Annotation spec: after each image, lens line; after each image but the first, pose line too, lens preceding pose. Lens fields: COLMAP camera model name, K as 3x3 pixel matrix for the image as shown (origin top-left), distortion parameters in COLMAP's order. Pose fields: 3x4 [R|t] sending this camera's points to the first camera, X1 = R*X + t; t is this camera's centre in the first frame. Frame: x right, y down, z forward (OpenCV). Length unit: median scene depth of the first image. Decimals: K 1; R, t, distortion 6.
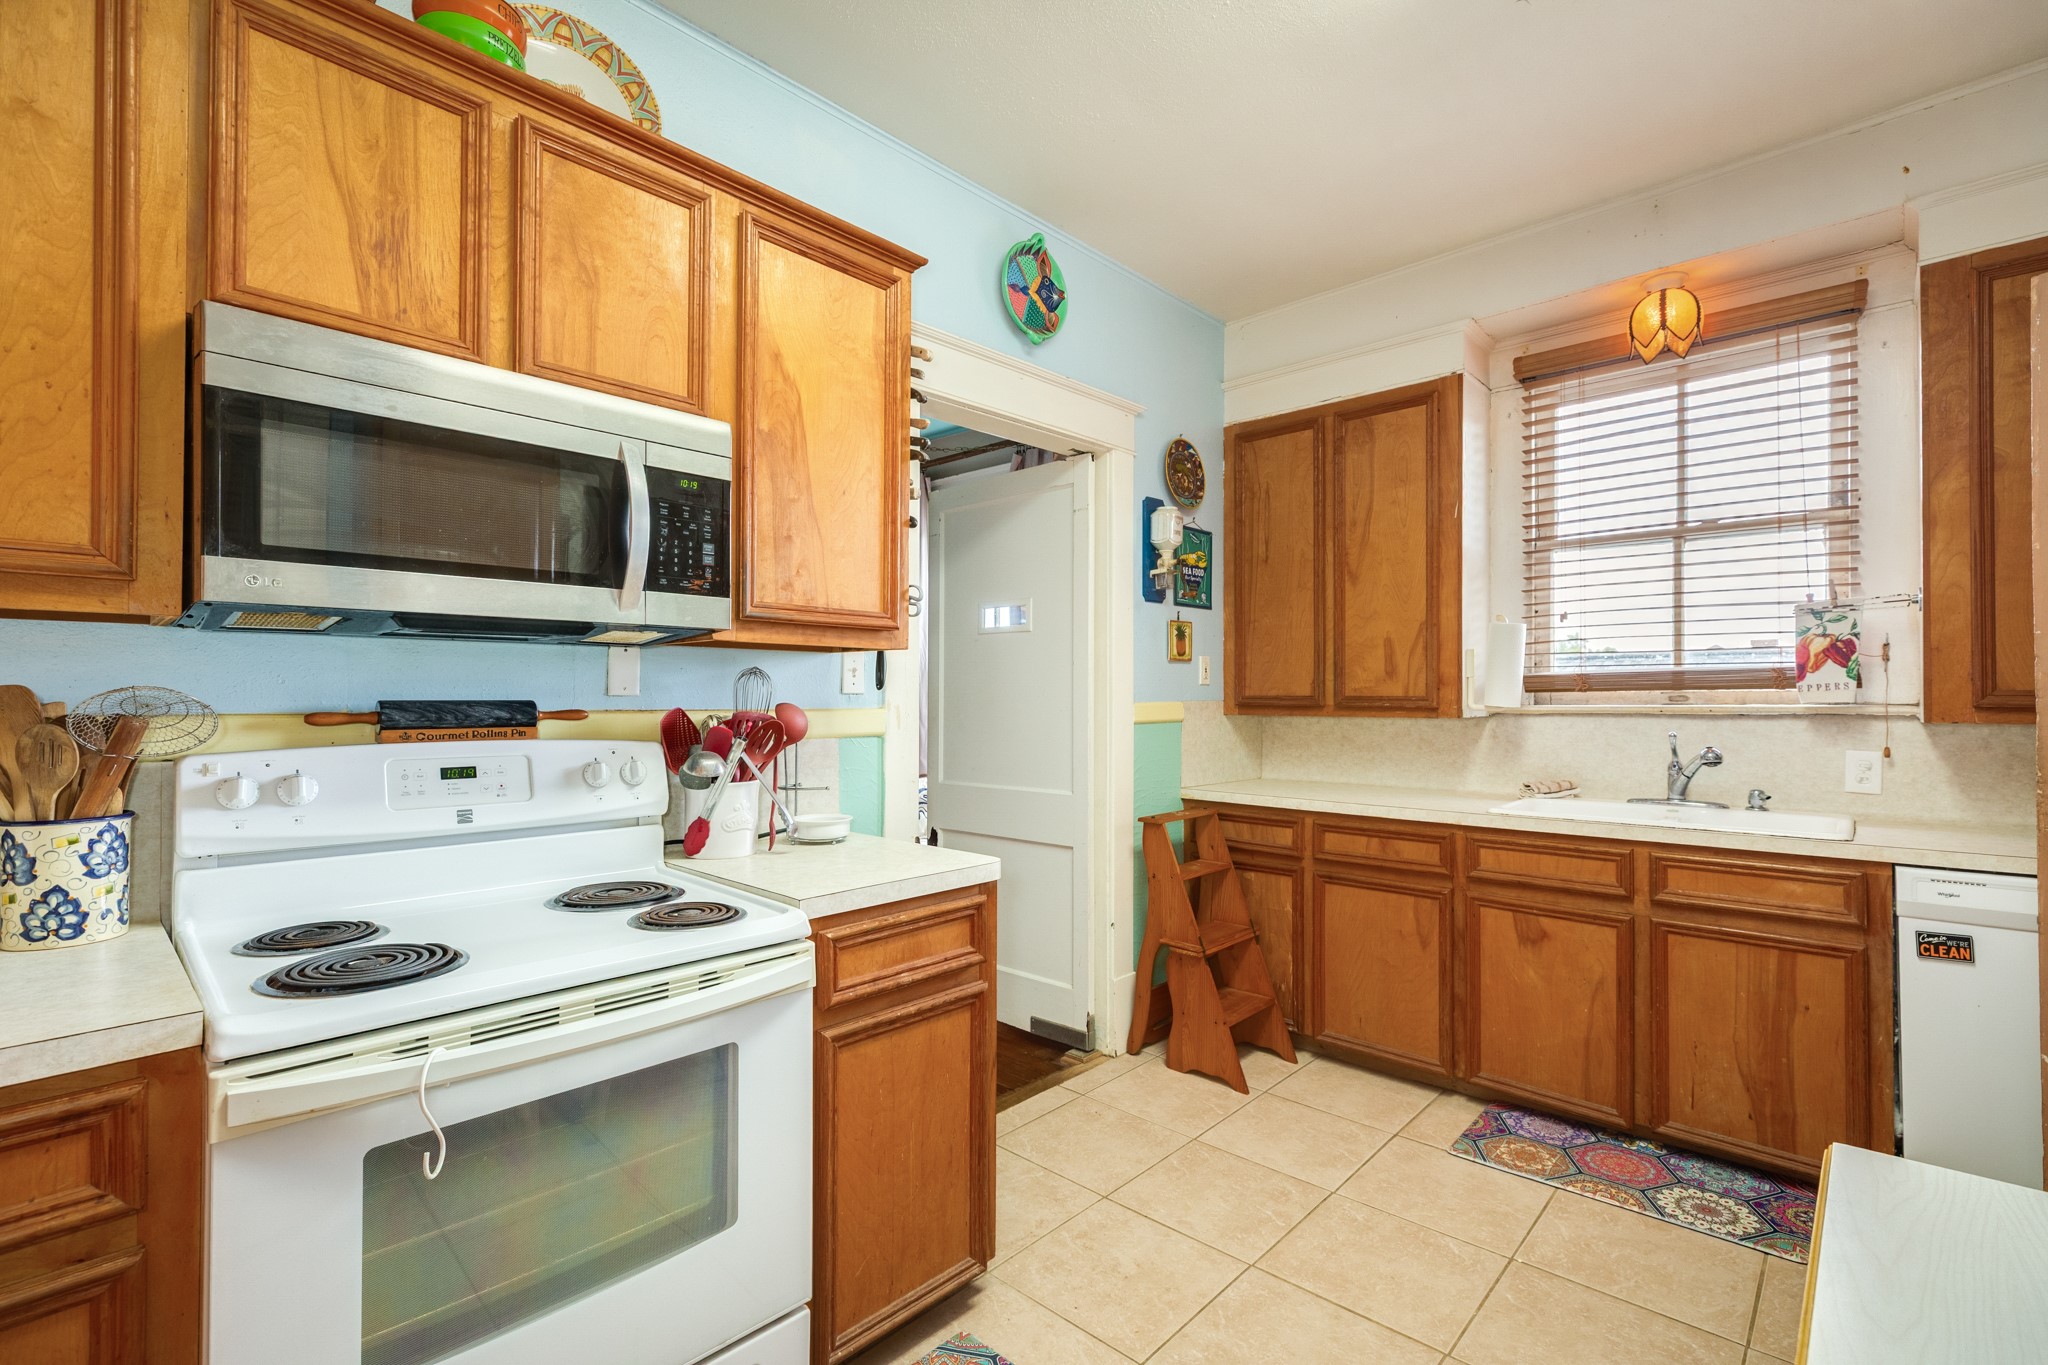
lens RADIAL K [[905.6, 0, 1024.0], [0, 905.6, 682.5], [0, 0, 1]] dist [-0.010582, 0.001070]
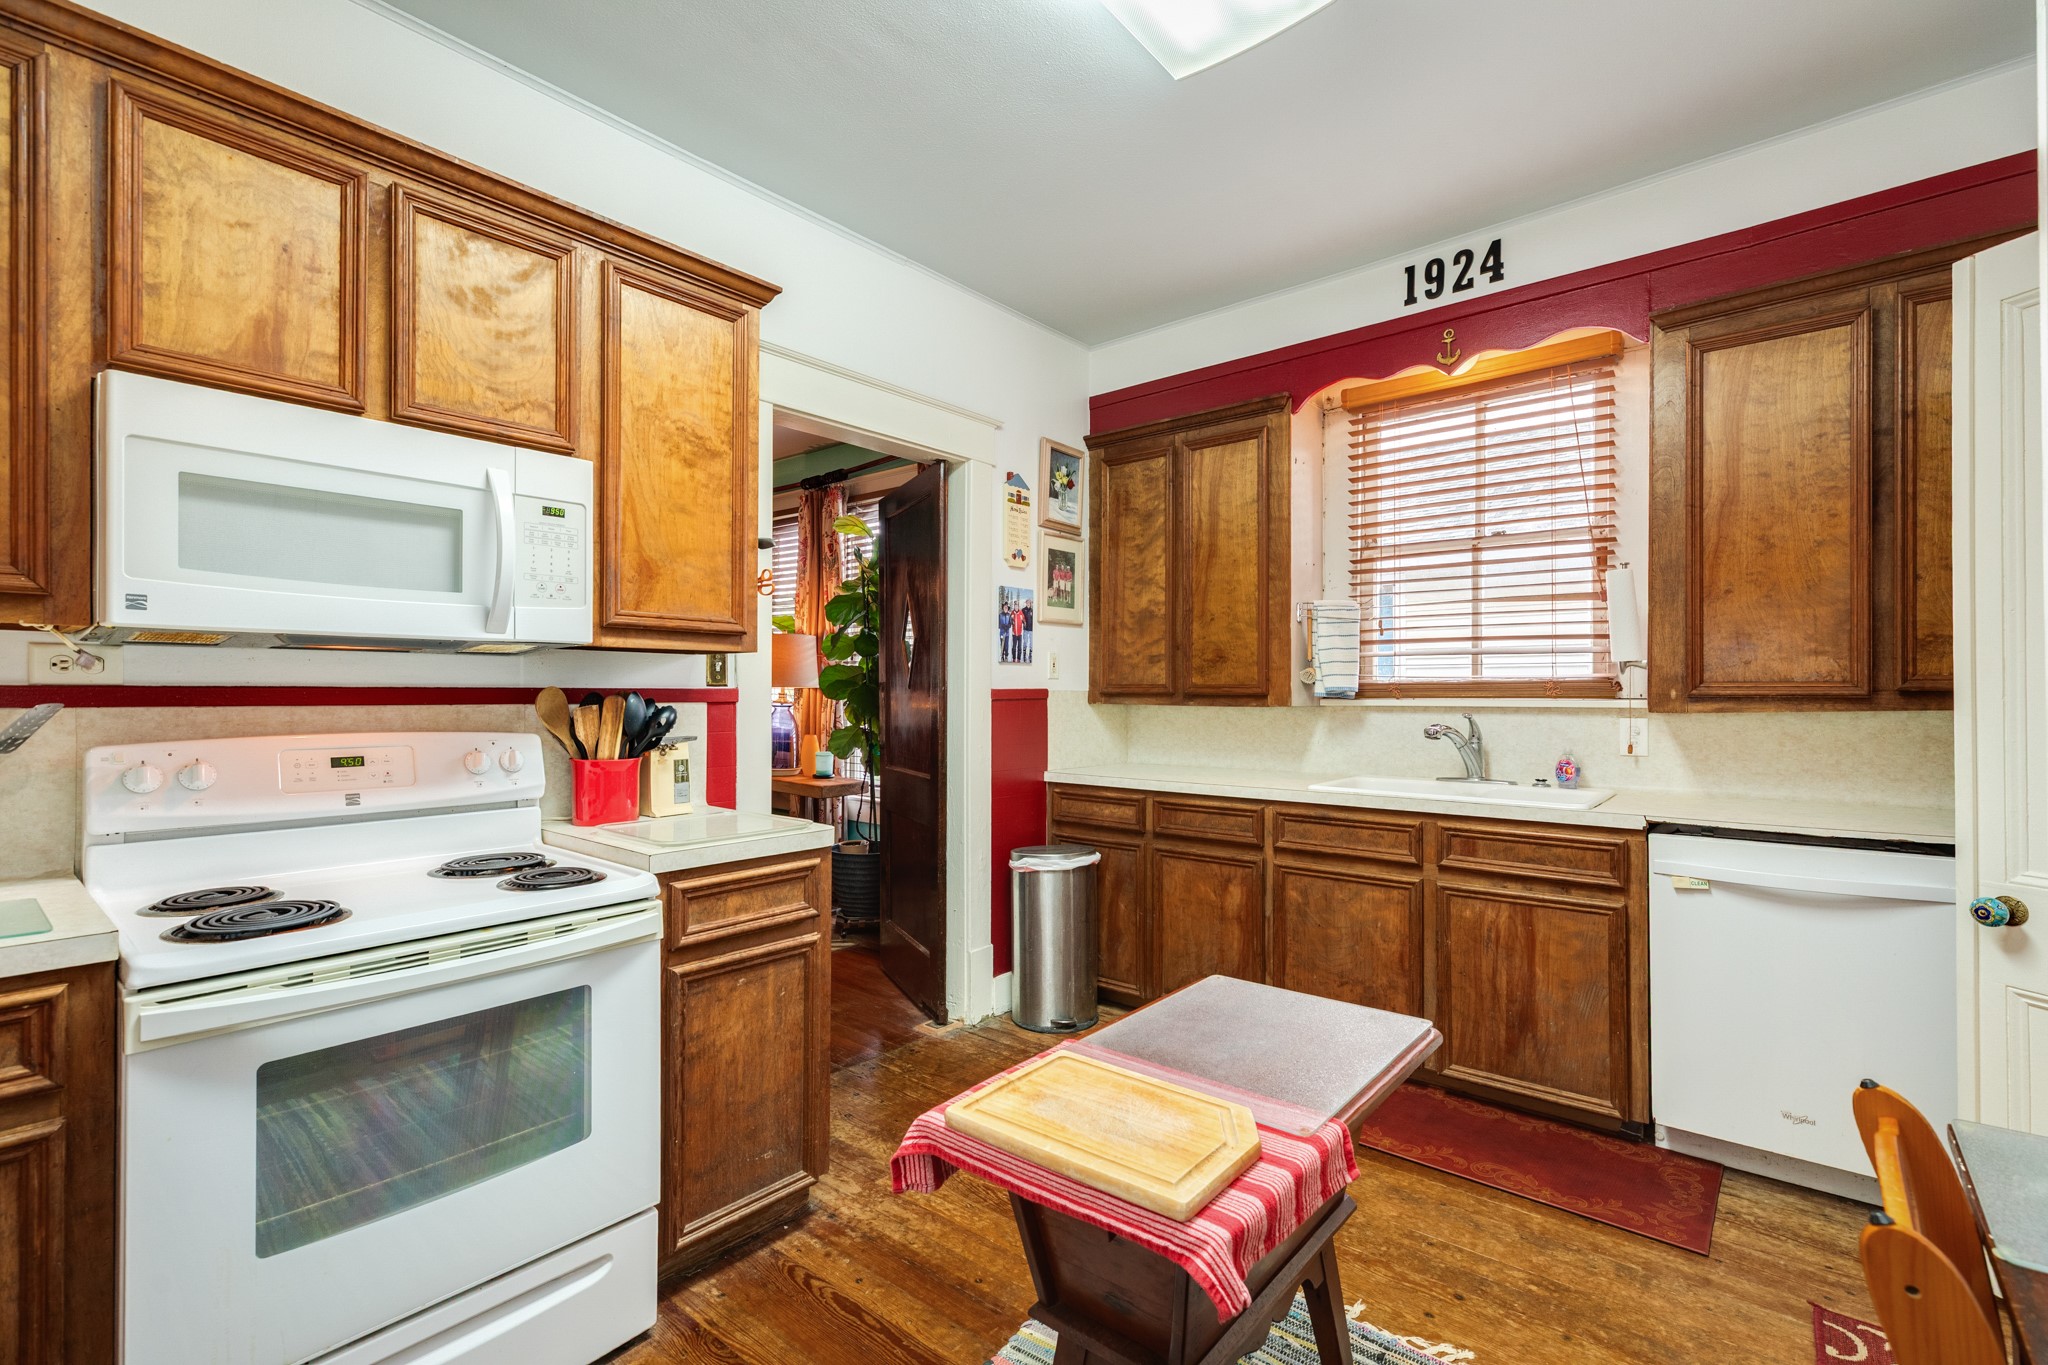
lens RADIAL K [[905.6, 0, 1026.7], [0, 905.6, 686.7], [0, 0, 1]] dist [-0.010582, 0.001070]
pose [[0.997374, -0.002314, 0.072381, 0.155876], [0.001341, 0.999908, 0.013485, -0.005481], [-0.072405, -0.013352, 0.997286, -0.202121]]
